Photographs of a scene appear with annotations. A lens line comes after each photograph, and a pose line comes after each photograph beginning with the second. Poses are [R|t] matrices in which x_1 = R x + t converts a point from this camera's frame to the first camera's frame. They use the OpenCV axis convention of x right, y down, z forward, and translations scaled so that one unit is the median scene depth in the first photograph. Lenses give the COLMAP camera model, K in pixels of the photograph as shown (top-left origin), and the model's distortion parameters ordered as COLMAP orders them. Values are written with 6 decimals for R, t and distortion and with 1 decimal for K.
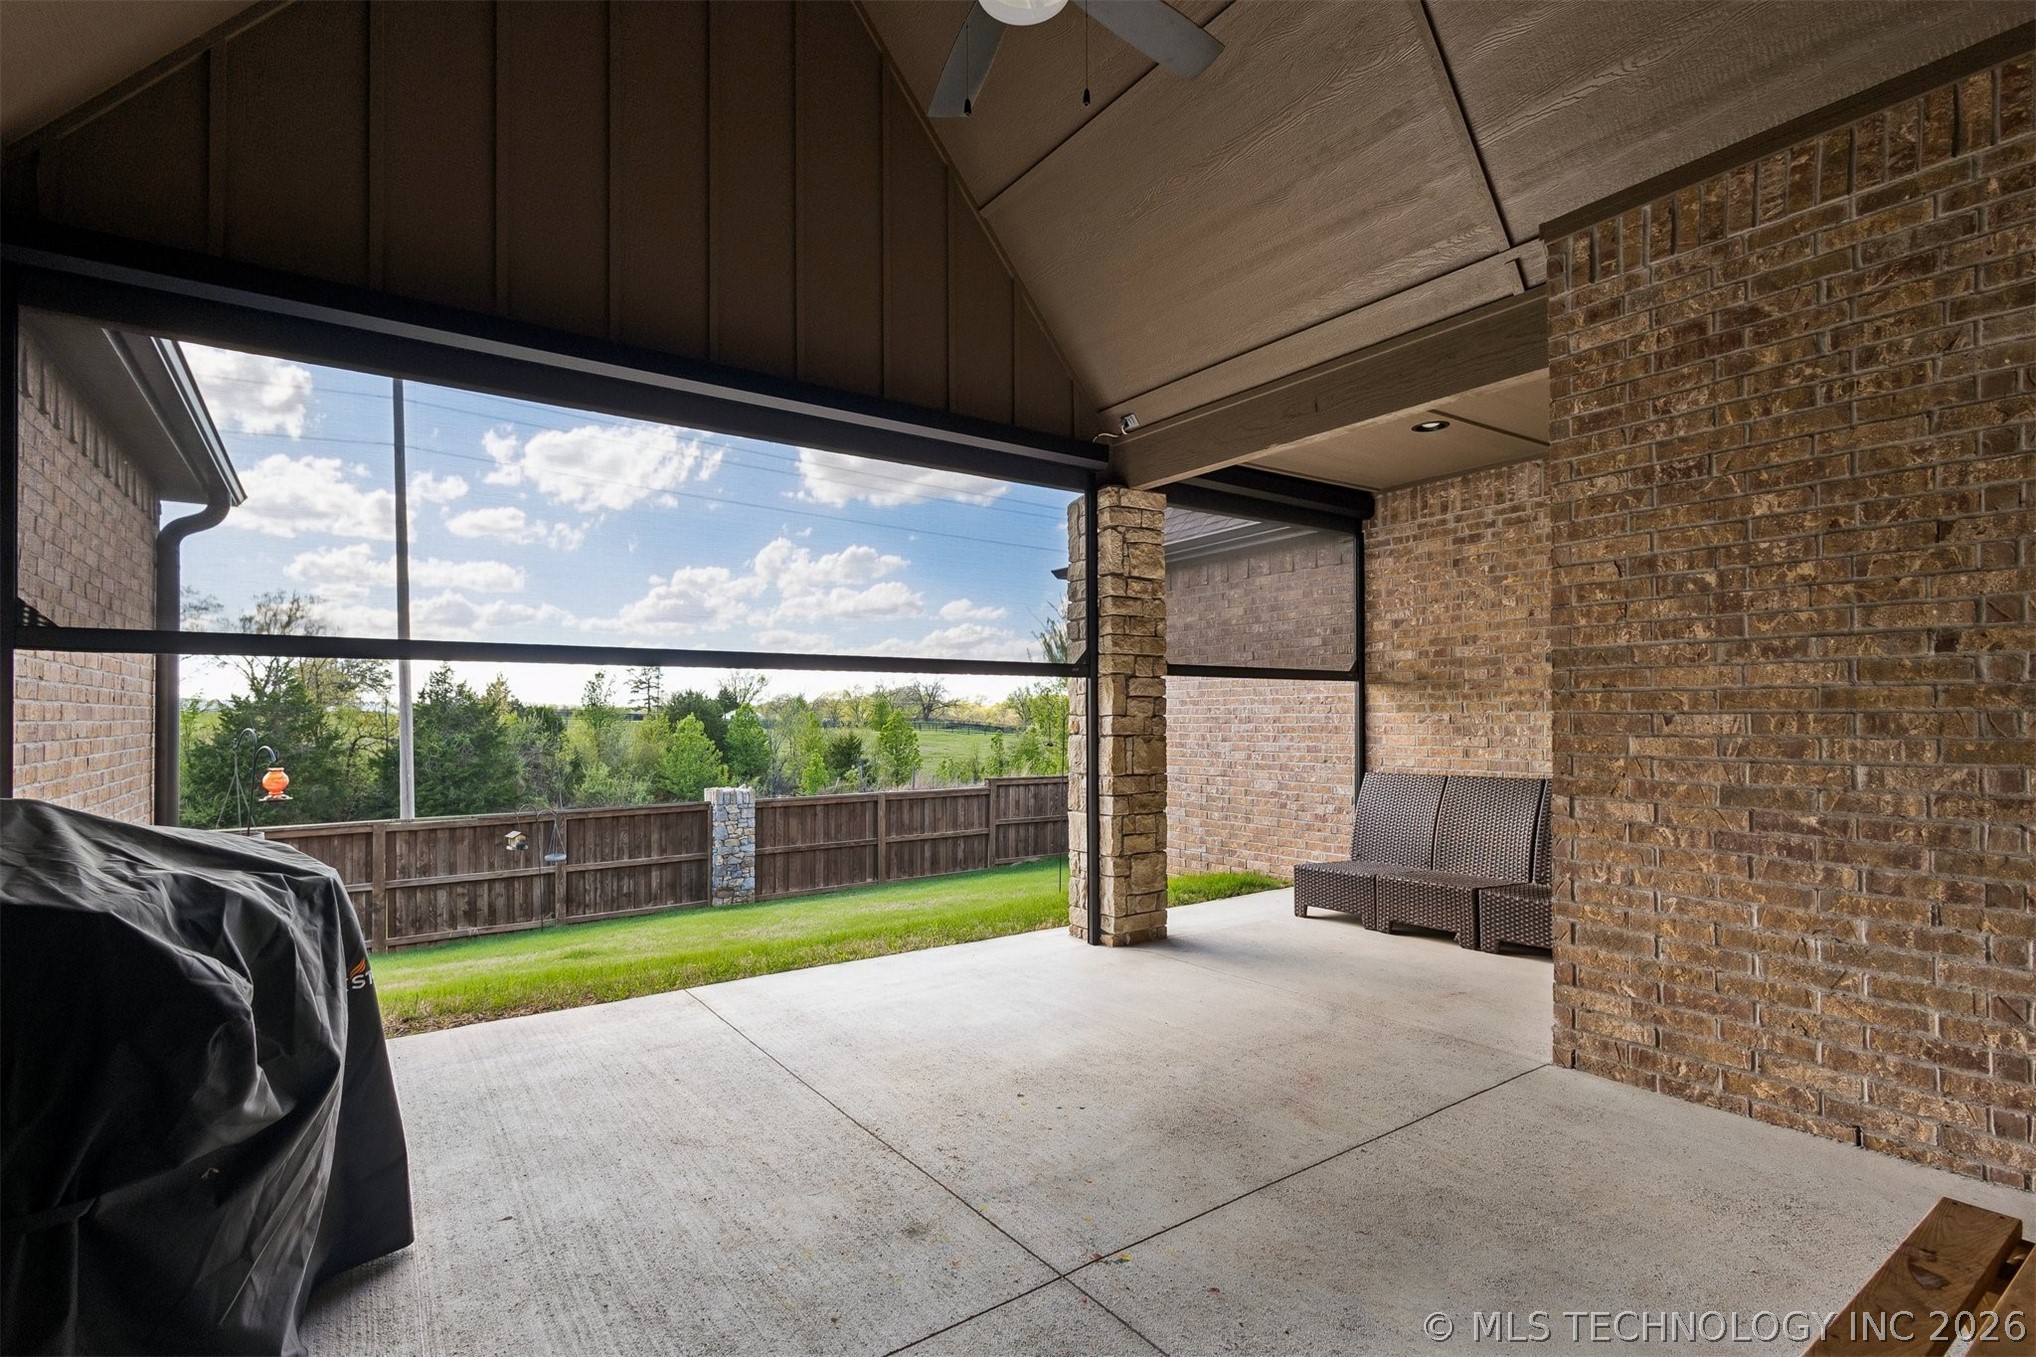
lens RADIAL K [[950.0, 0, 1016.3], [0, 950.0, 726.8], [0, 0, 1]] dist [0.001363, -0.000063]
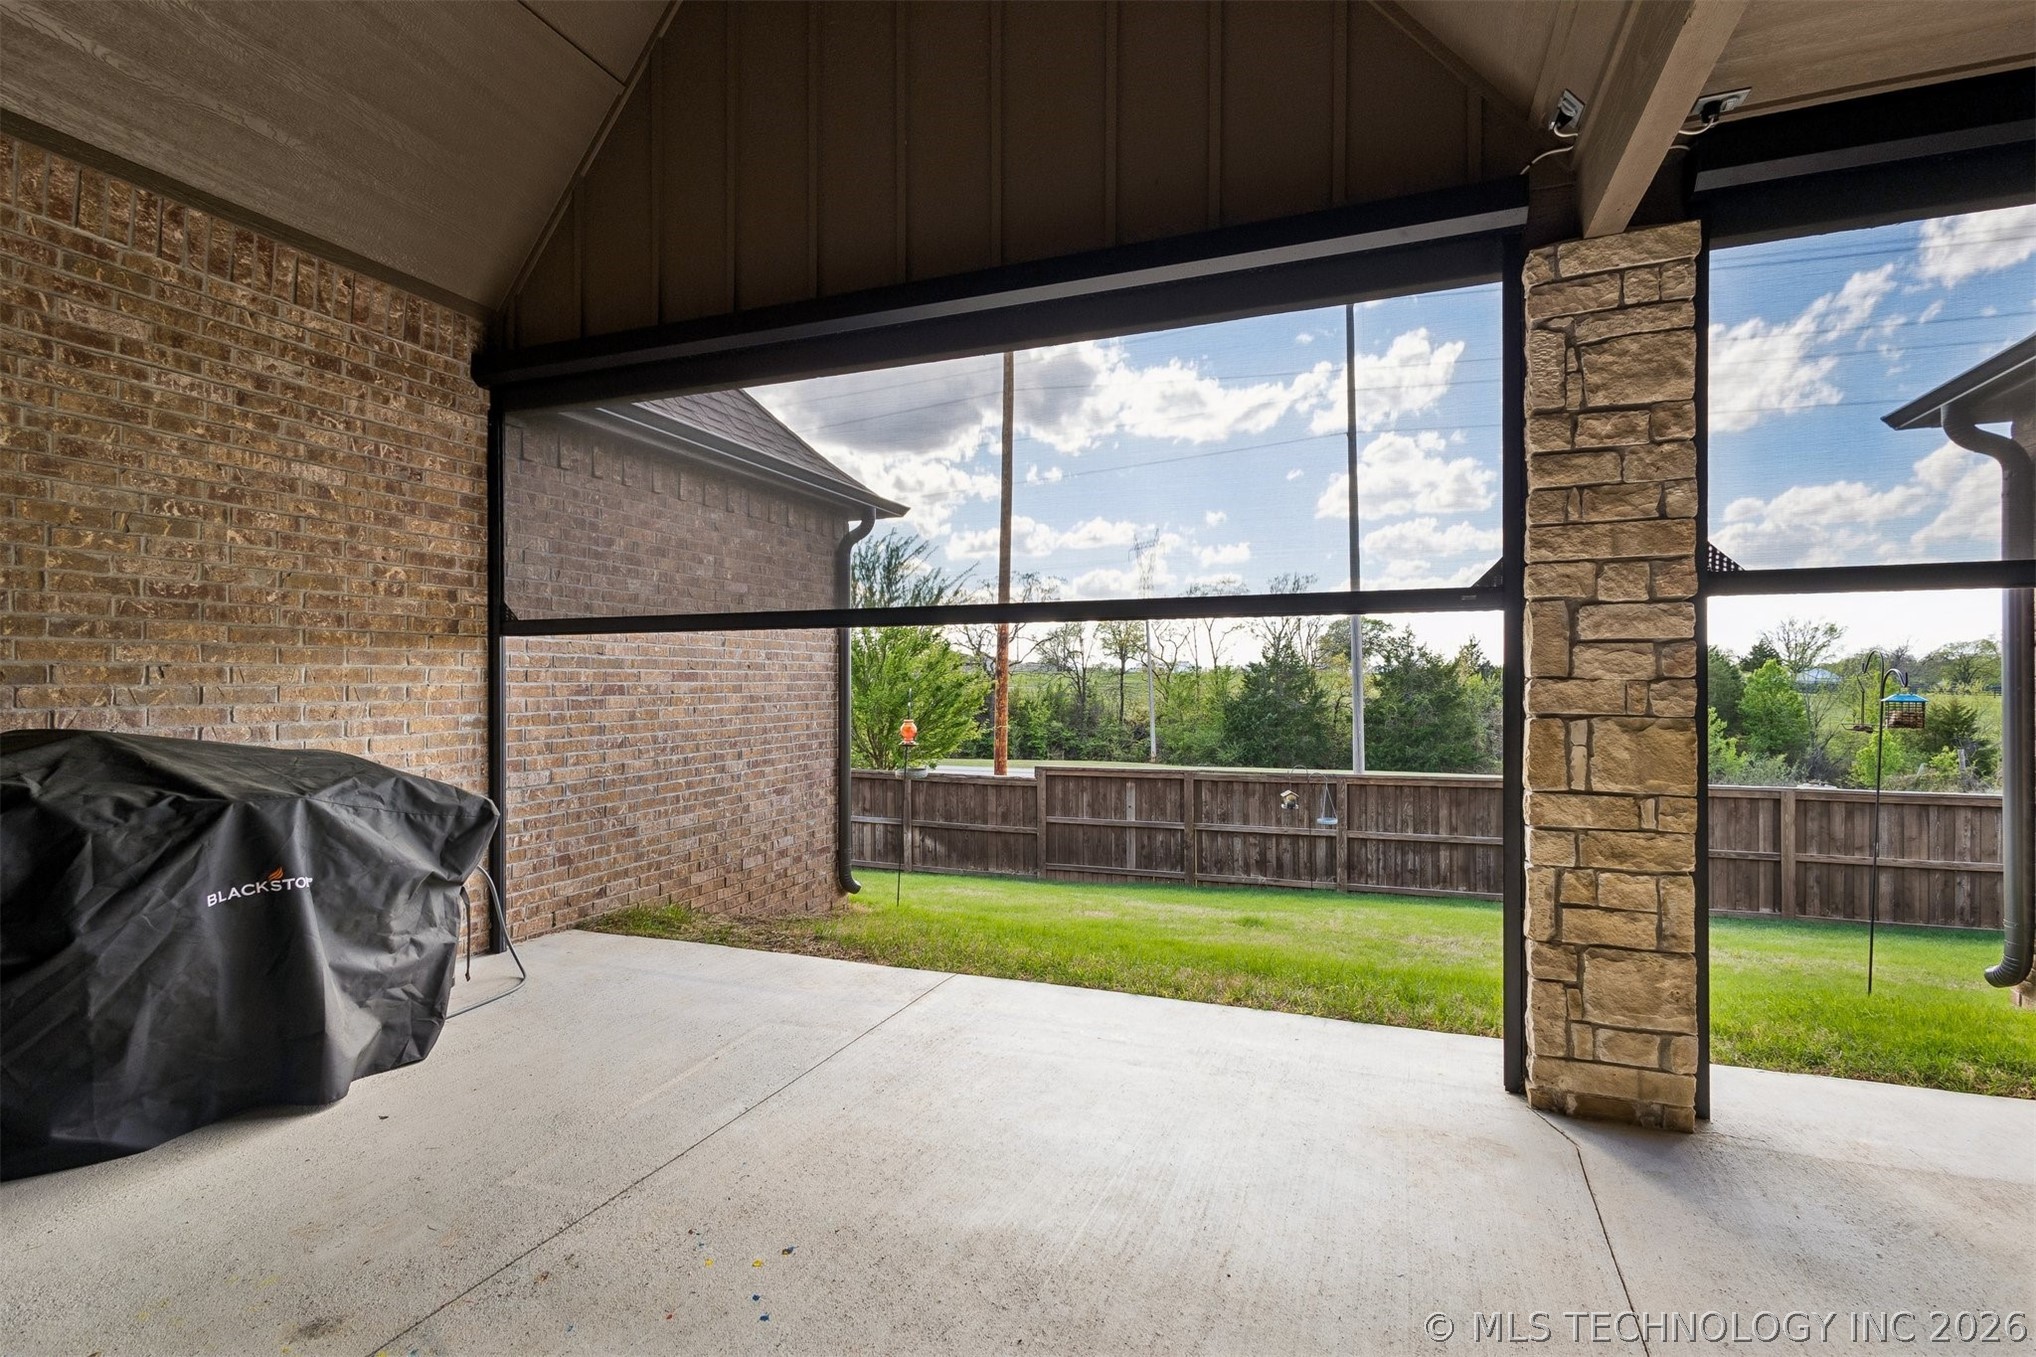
lens RADIAL K [[944.8, 0, 1016.1], [0, 944.8, 695.0], [0, 0, 1]] dist [0.012697, -0.006190]
pose [[0.555314, 0.014457, -0.831515, 0.153594], [-0.008666, 0.999895, 0.011597, -0.002393], [0.831596, 0.000766, 0.555381, 0.183802]]
